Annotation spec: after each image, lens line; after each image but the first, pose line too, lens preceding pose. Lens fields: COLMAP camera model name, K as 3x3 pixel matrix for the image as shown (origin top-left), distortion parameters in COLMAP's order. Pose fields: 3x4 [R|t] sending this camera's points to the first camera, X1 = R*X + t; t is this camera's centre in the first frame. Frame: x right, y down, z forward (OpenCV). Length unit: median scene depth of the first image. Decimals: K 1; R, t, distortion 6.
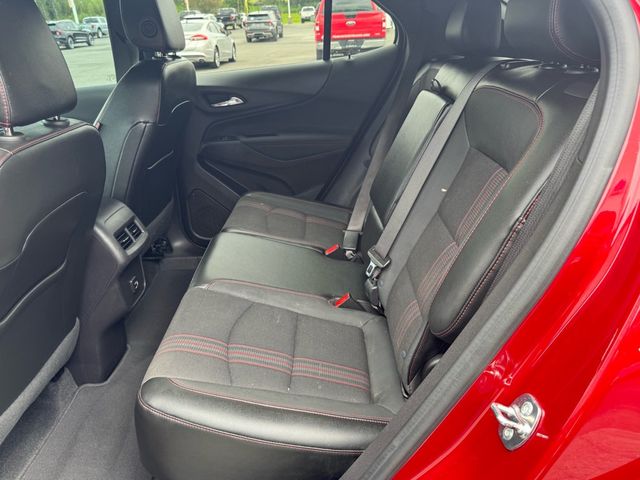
lens RADIAL K [[482.0, 0, 320.0], [0, 482.0, 229.3], [0, 0, 1]] dist [0.039081, -0.071048]
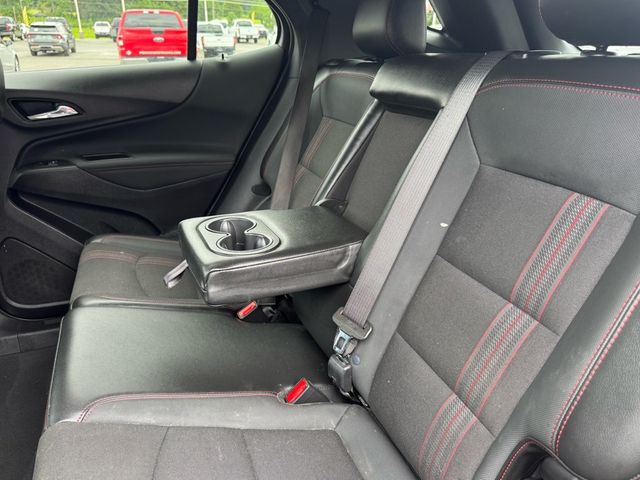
lens RADIAL K [[482.0, 0, 320.0], [0, 482.0, 229.3], [0, 0, 1]] dist [0.039081, -0.071048]
pose [[0.929101, -0.076983, 0.361726, -0.098022], [0.092105, 0.995442, -0.024723, -0.039597], [-0.358174, 0.056286, 0.931957, 0.210194]]
